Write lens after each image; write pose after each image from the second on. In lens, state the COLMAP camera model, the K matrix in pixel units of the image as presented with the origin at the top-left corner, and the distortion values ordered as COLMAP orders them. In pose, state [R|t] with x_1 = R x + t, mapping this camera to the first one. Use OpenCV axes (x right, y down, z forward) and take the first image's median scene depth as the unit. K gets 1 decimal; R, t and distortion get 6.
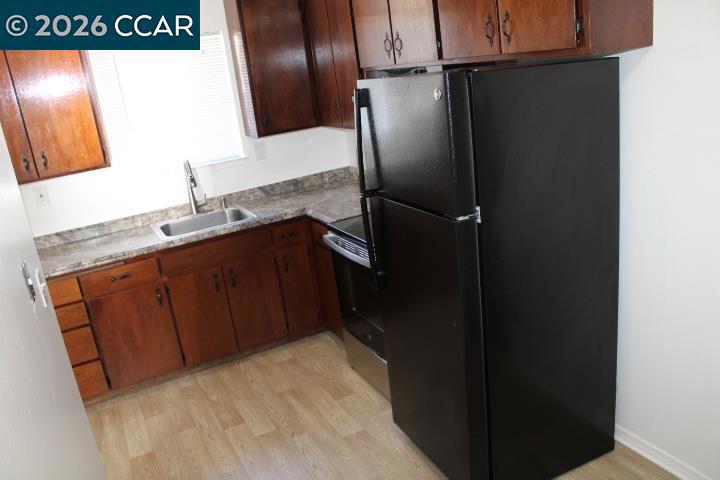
lens RADIAL K [[612.6, 0, 360.0], [0, 612.6, 240.0], [0, 0, 1]] dist [-0.144524, 0.136227]
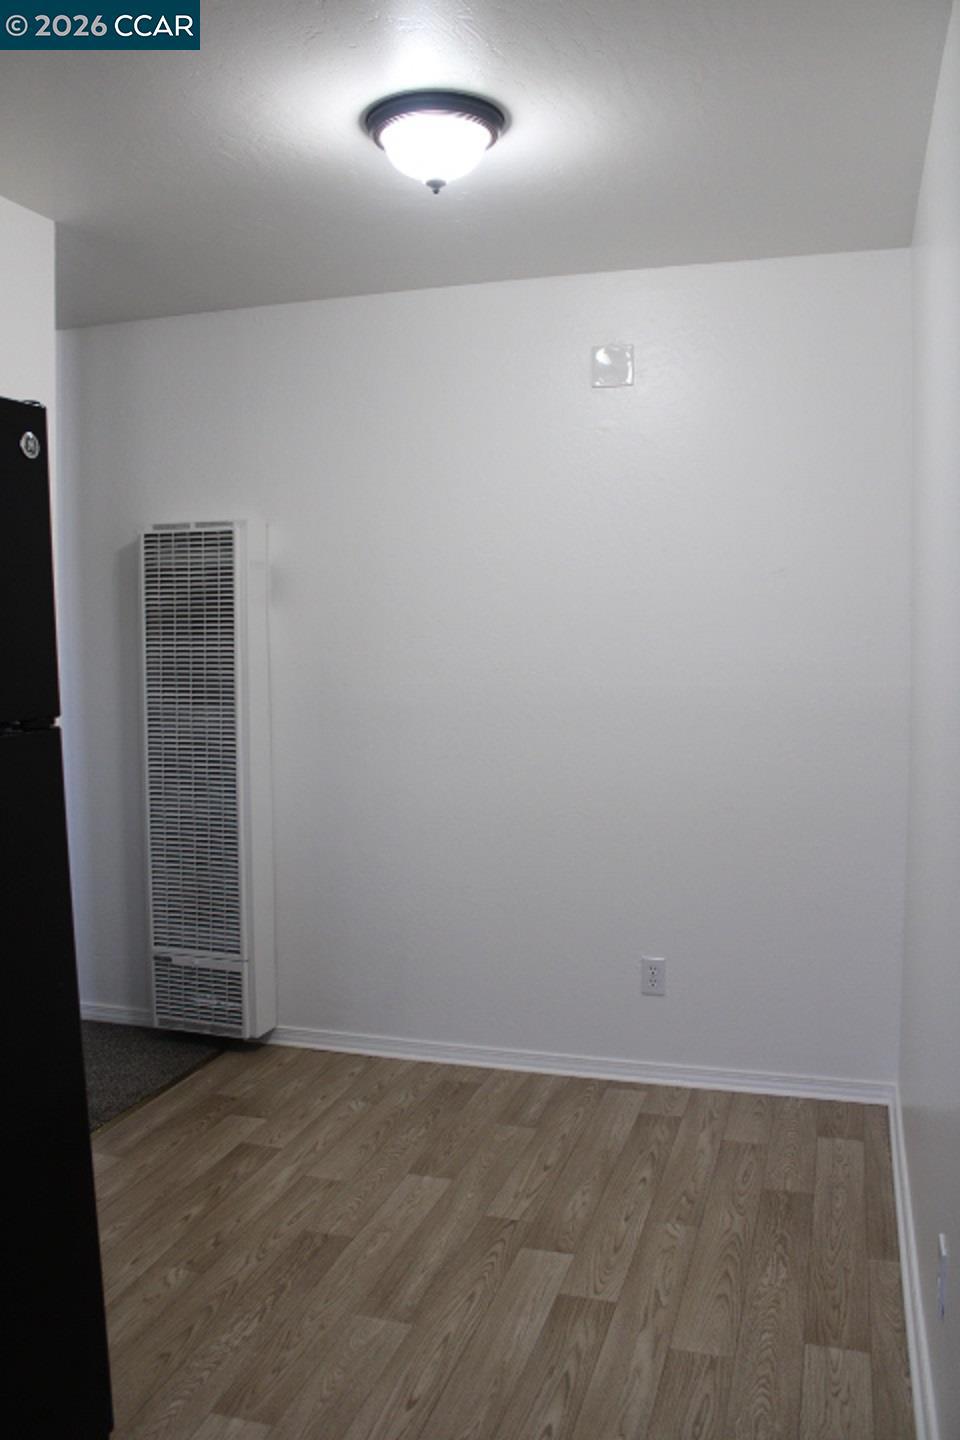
lens RADIAL K [[1225.1, 0, 480.0], [0, 1225.1, 720.0], [0, 0, 1]] dist [-0.144524, 0.136227]
pose [[-0.716328, 0.090710, 0.691842, -0.738159], [0.300348, 0.935042, 0.188382, -0.198702], [-0.629813, 0.342737, -0.697041, 1.494972]]
